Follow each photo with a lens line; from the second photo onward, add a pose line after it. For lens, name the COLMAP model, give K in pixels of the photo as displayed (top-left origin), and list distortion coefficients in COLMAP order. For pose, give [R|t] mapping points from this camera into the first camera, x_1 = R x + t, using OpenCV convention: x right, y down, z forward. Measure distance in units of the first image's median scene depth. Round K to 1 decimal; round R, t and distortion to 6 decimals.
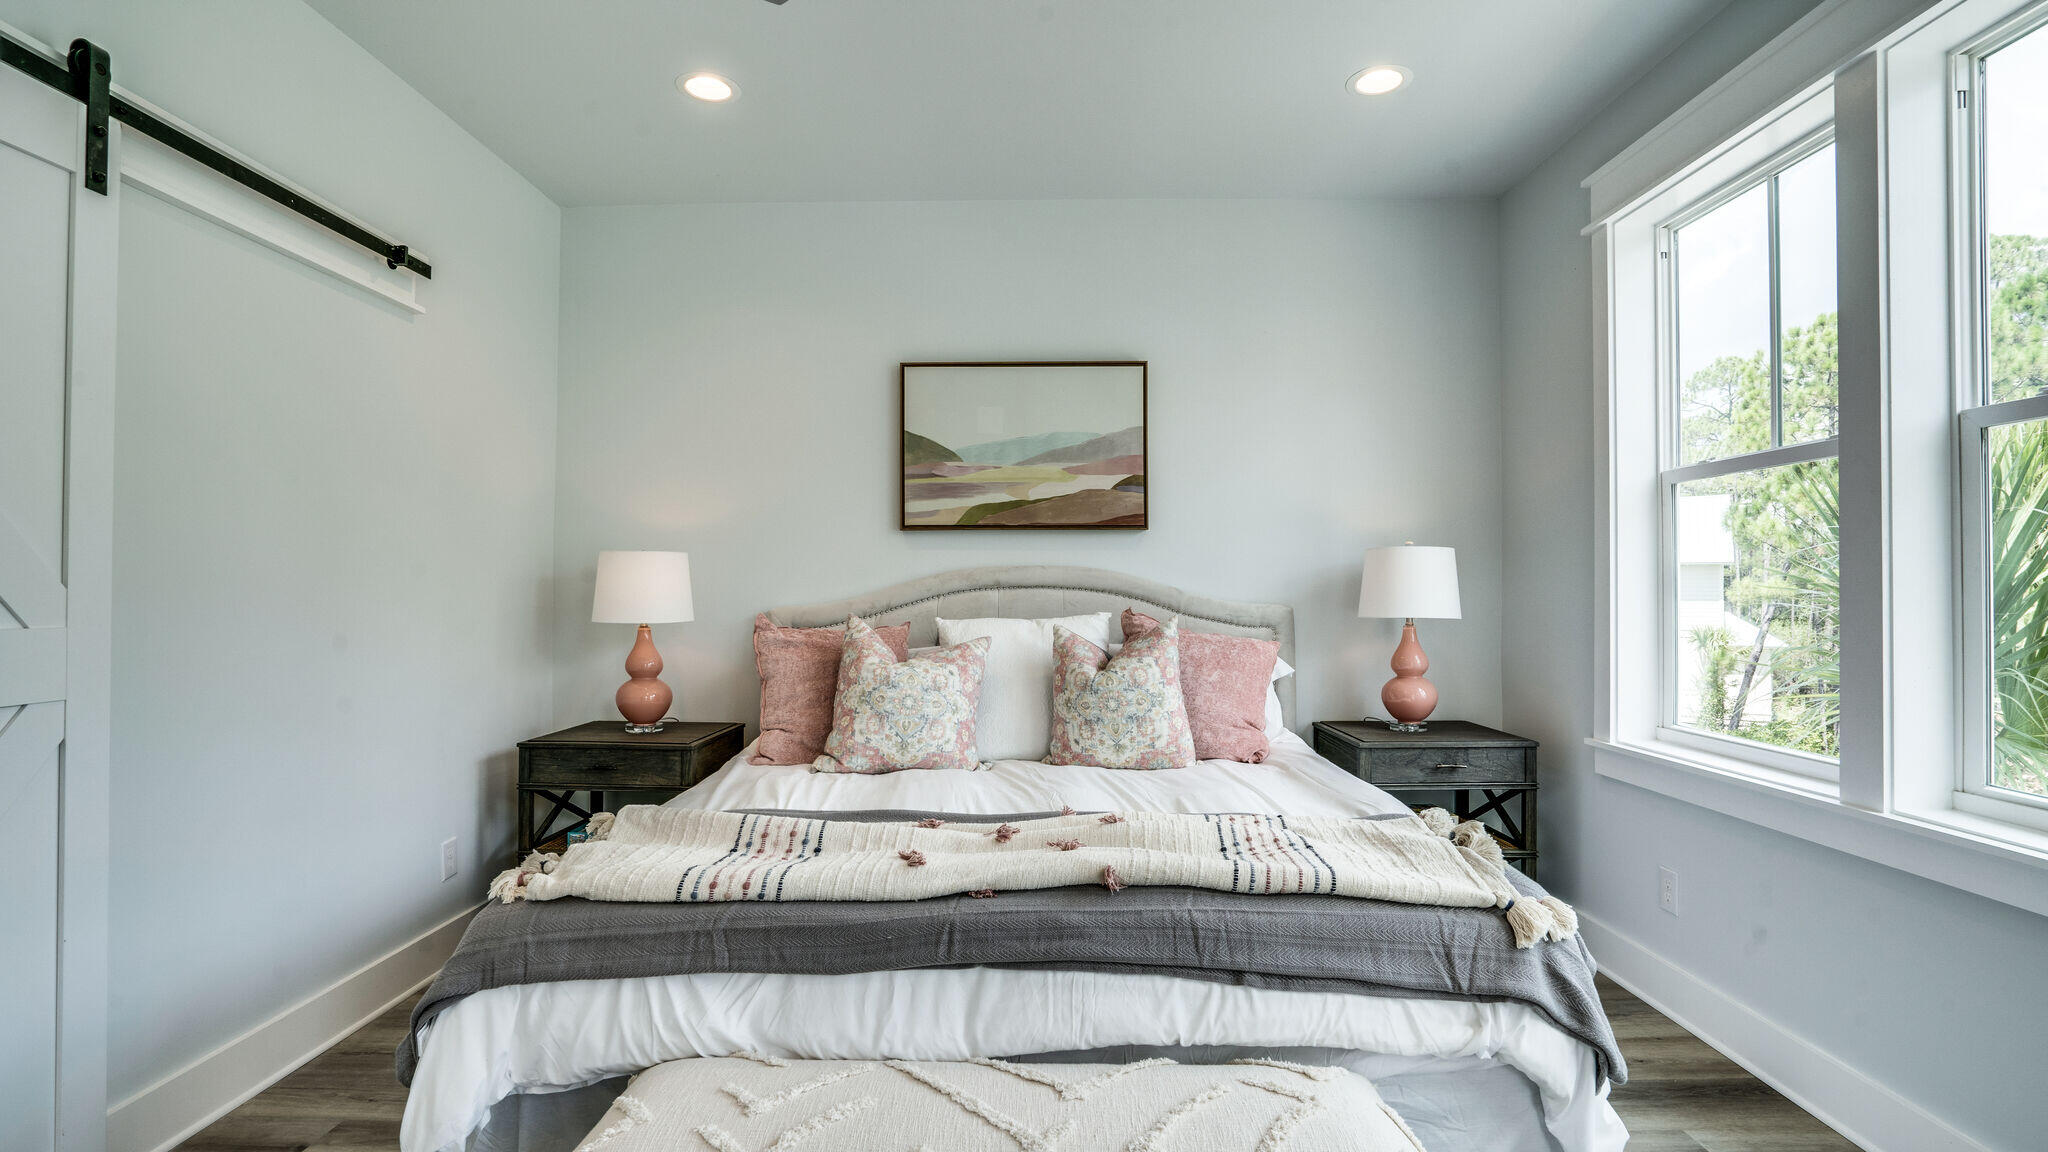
lens RADIAL K [[987.9, 0, 1024.8], [0, 987.9, 572.5], [0, 0, 1]] dist [-0.053745, 0.027424]
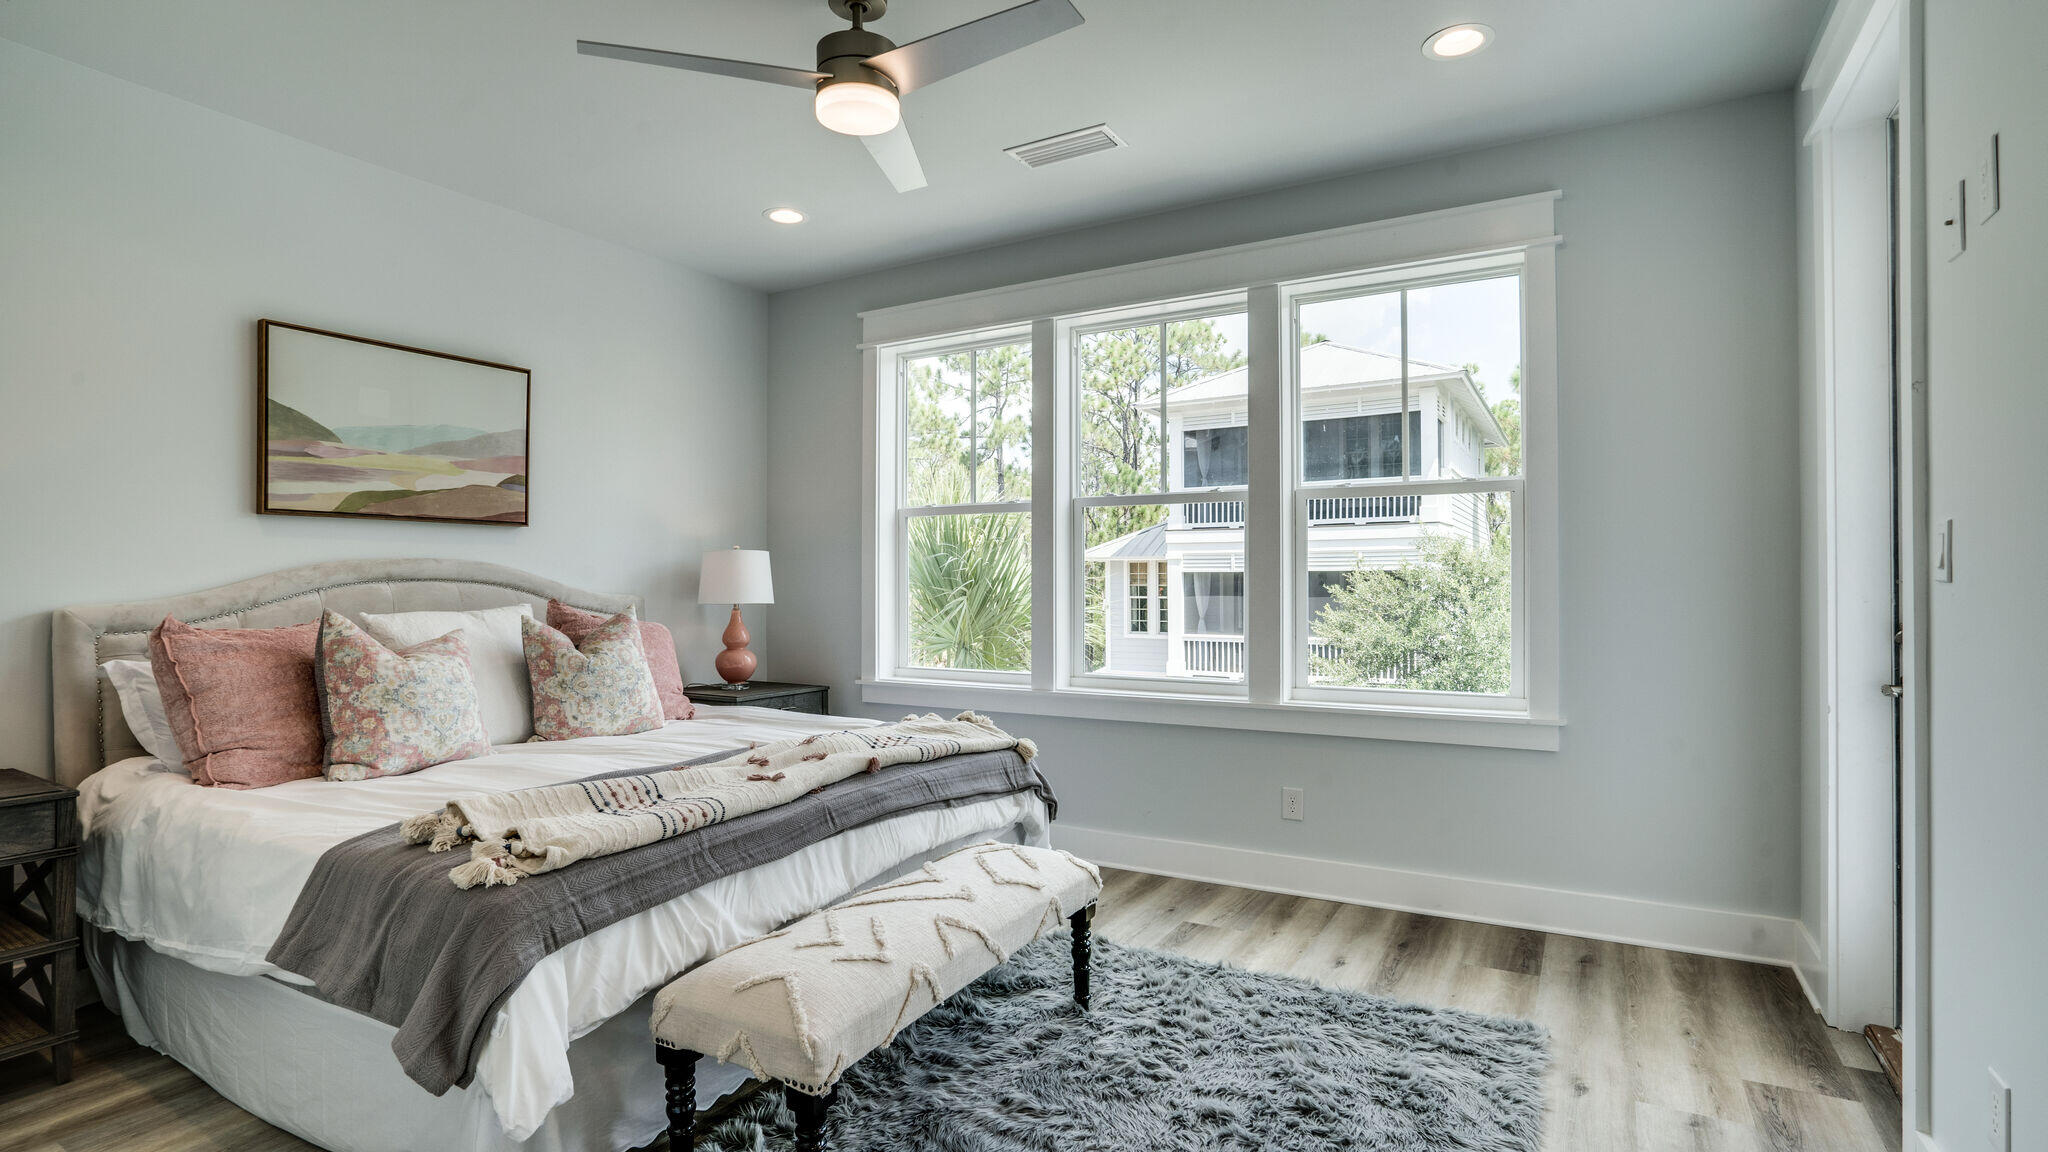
lens RADIAL K [[975.0, 0, 1018.8], [0, 975.0, 573.2], [0, 0, 1]] dist [-0.039419, 0.024914]
pose [[0.510077, 0.006699, 0.860103, -0.633316], [-0.013993, 0.999902, 0.000511, -0.000865], [-0.860015, -0.012296, 0.510120, 0.003545]]
